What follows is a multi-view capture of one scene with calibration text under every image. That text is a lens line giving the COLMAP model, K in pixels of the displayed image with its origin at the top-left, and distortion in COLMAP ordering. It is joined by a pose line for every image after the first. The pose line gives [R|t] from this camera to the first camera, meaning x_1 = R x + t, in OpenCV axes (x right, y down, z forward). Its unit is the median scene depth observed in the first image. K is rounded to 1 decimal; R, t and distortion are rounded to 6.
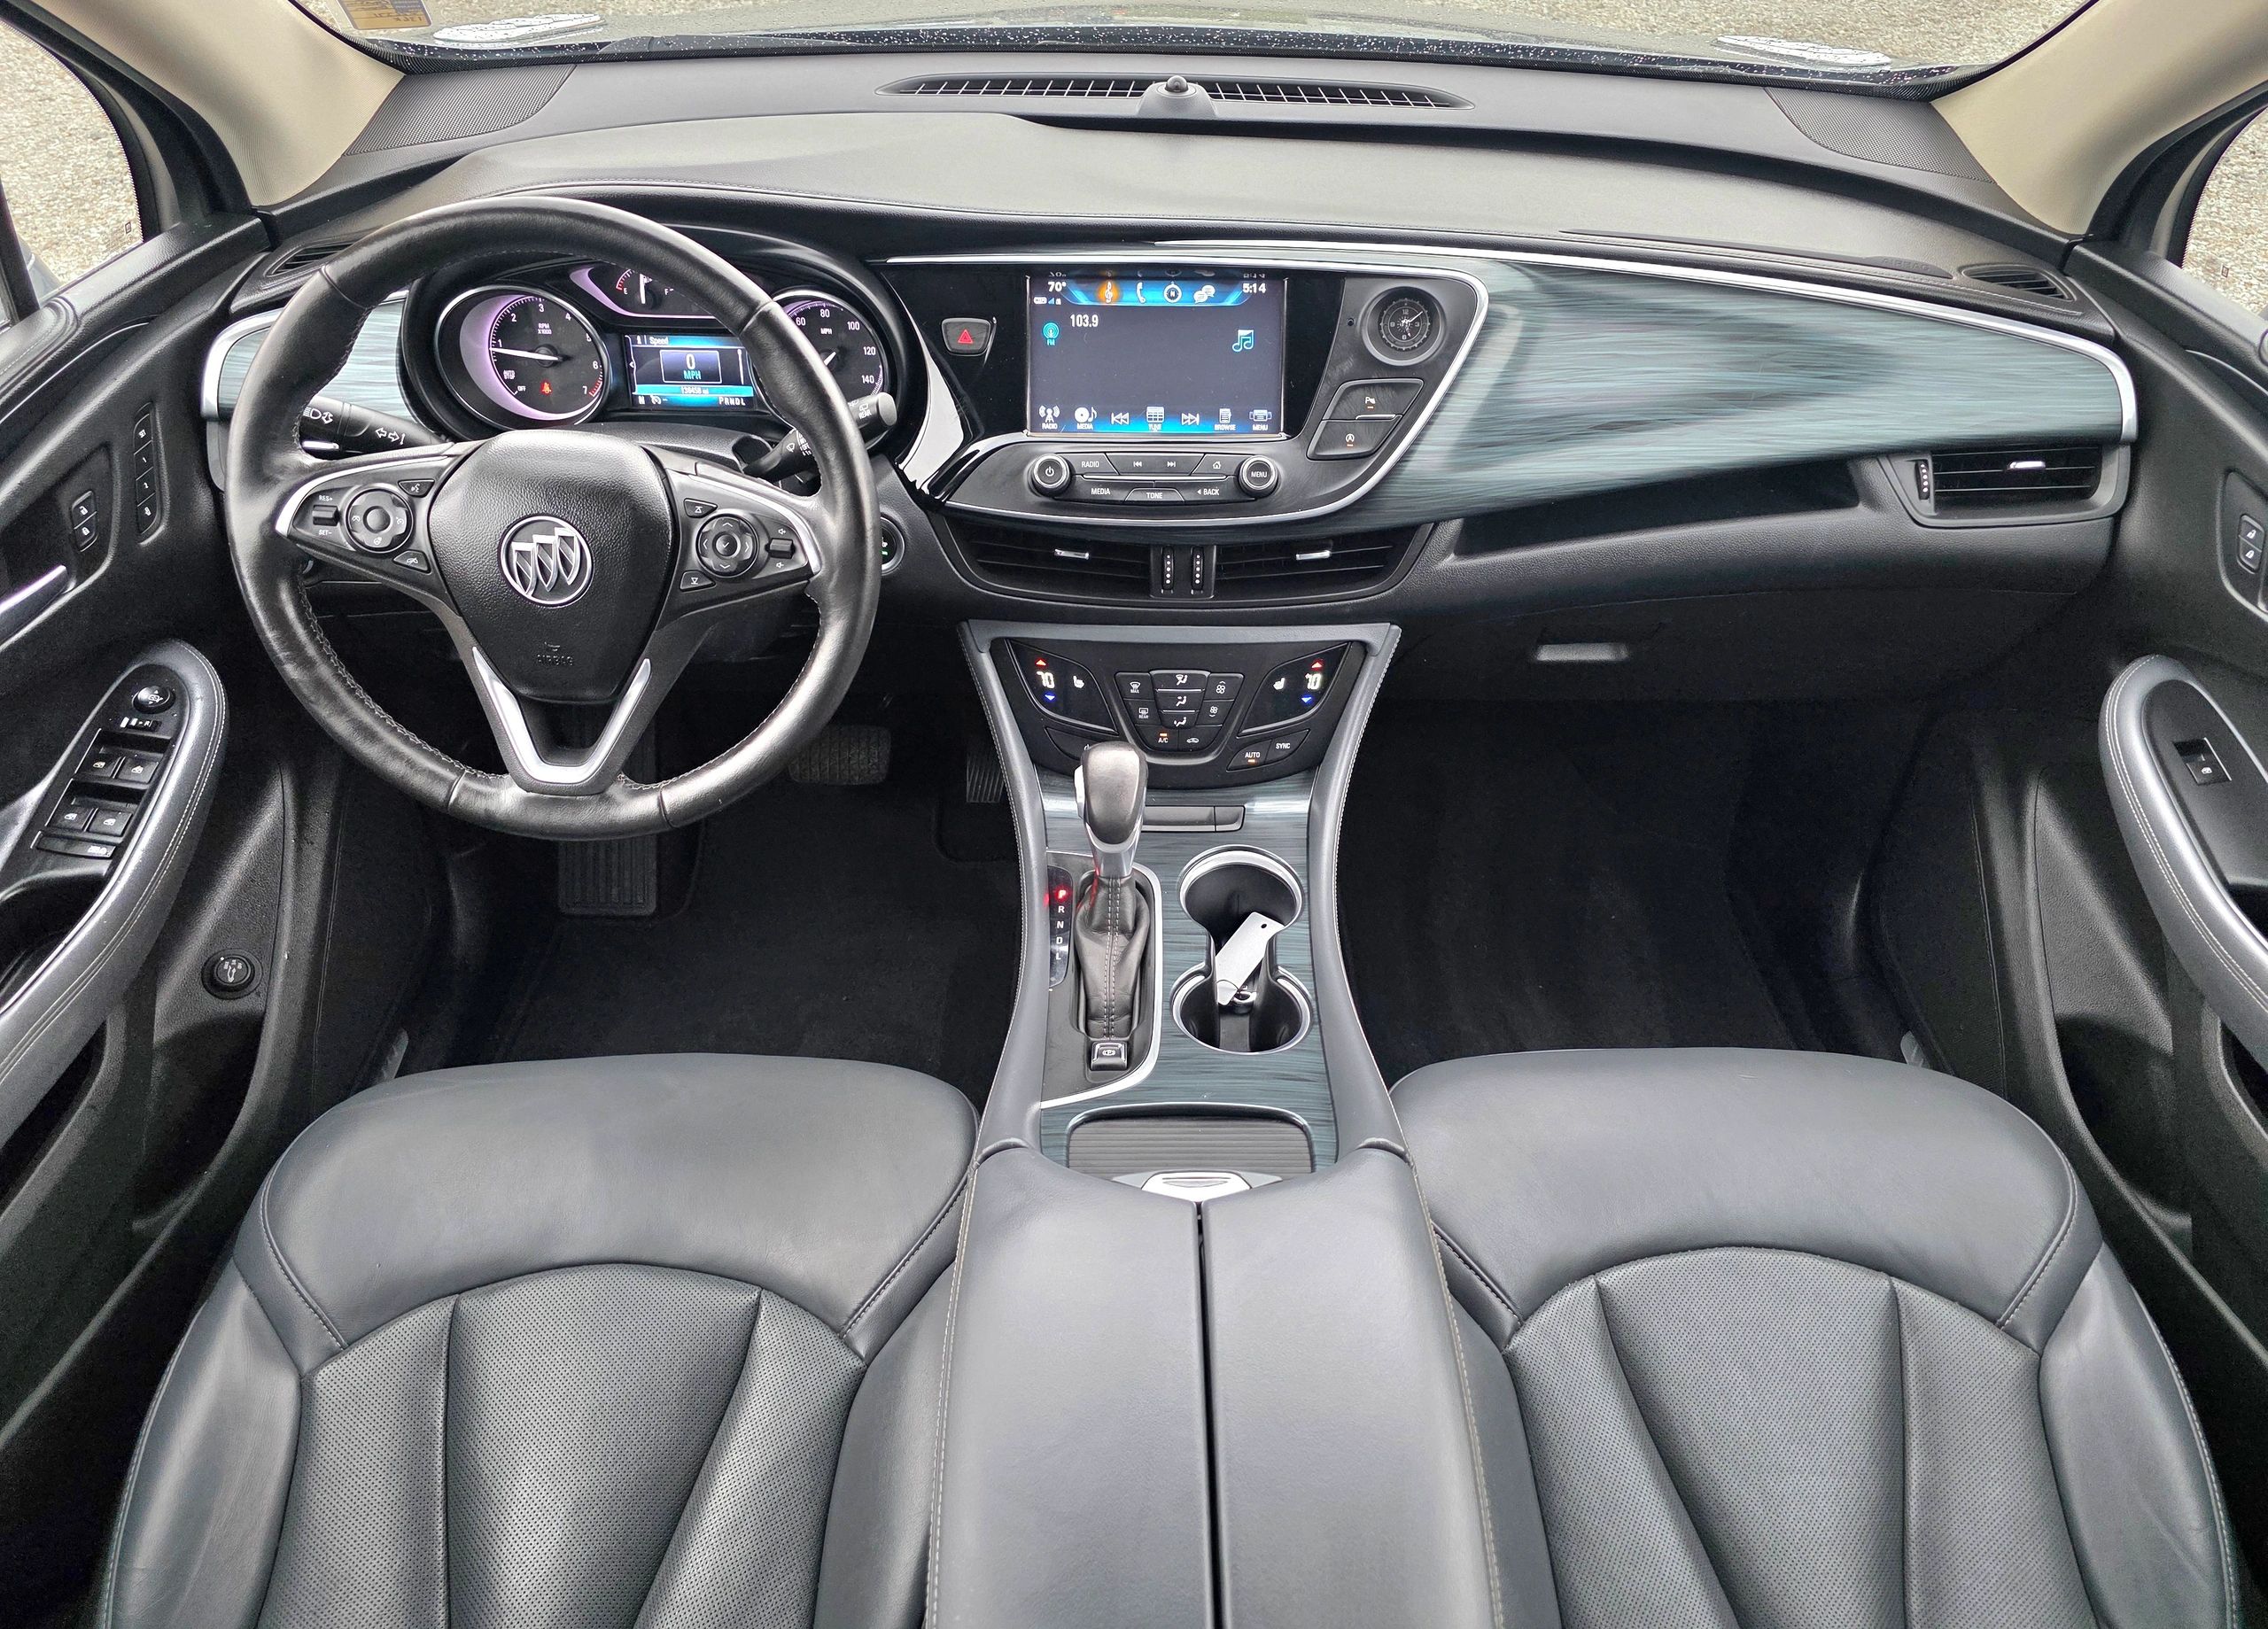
lens RADIAL K [[1524.6, 0, 1134.0], [0, 1524.6, 814.5], [0, 0, 1]] dist [0.003194, -0.000533]
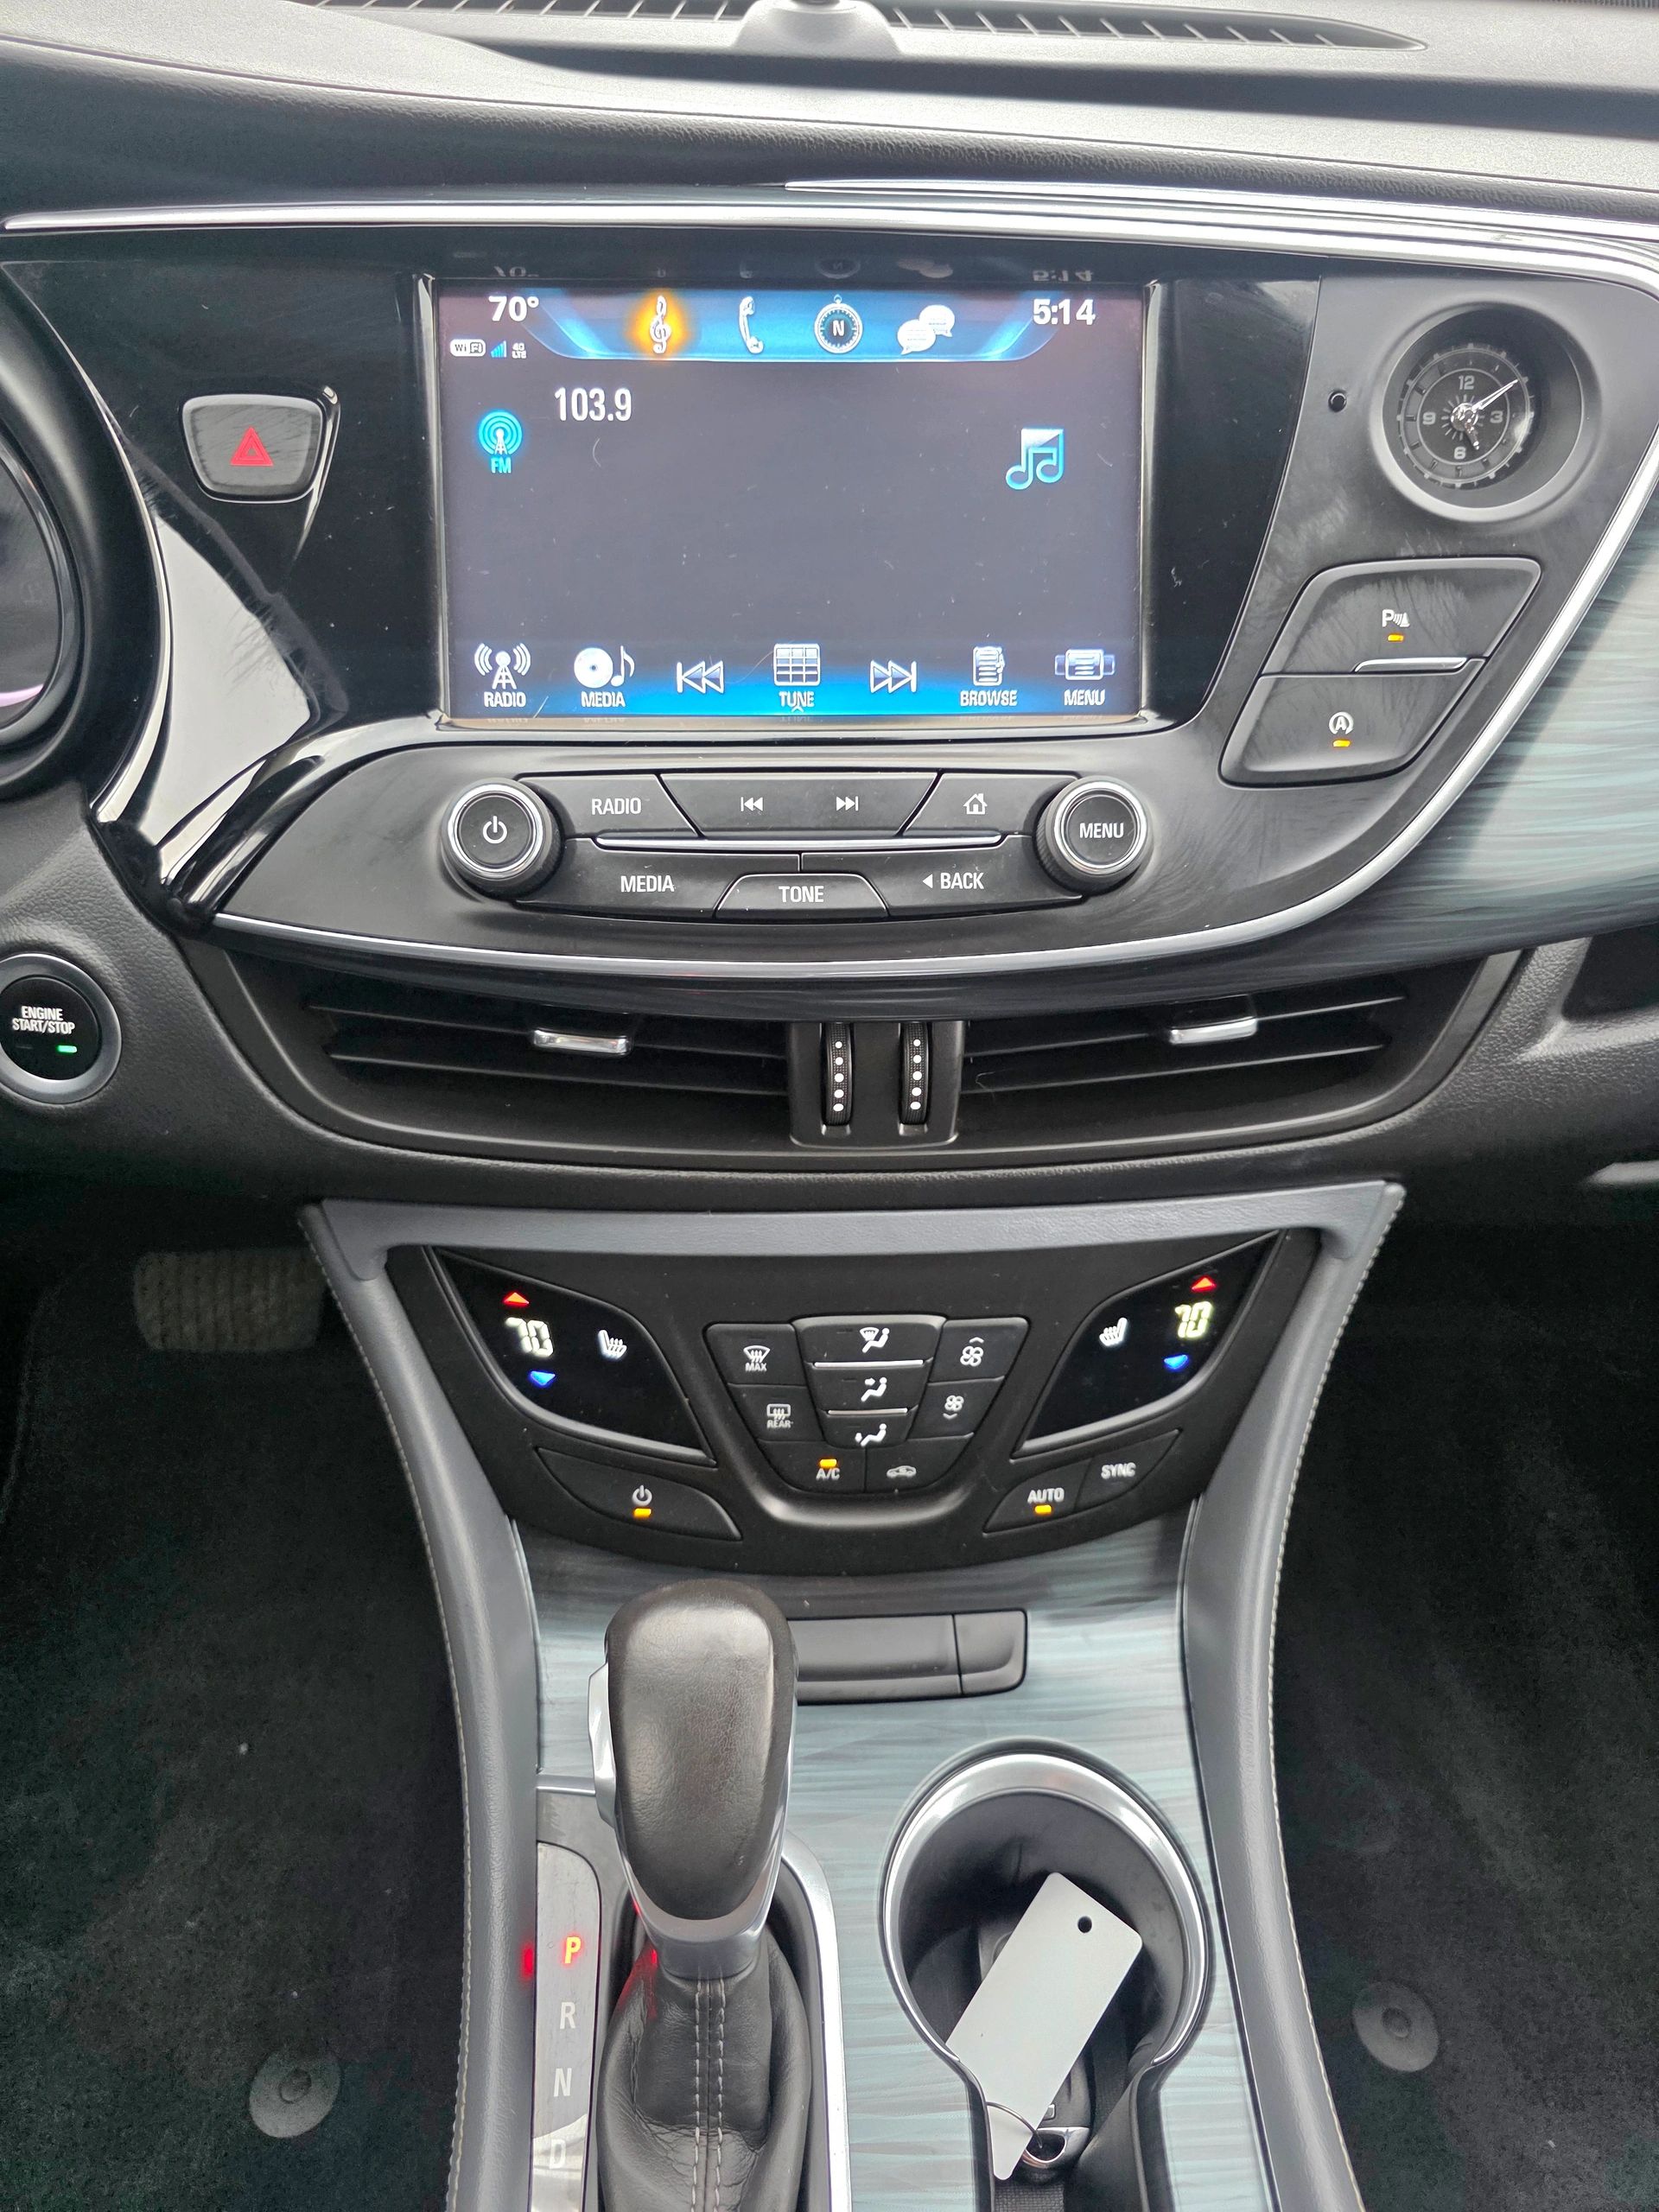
lens RADIAL K [[1633.2, 0, 829.5], [0, 1633.2, 1106.0], [0, 0, 1]] dist [0.006089, 0.000970]
pose [[0.998589, -0.021535, 0.048544, 0.000672], [0.022378, 0.999607, -0.016899, -0.150813], [-0.048161, 0.017962, 0.998678, 0.613688]]
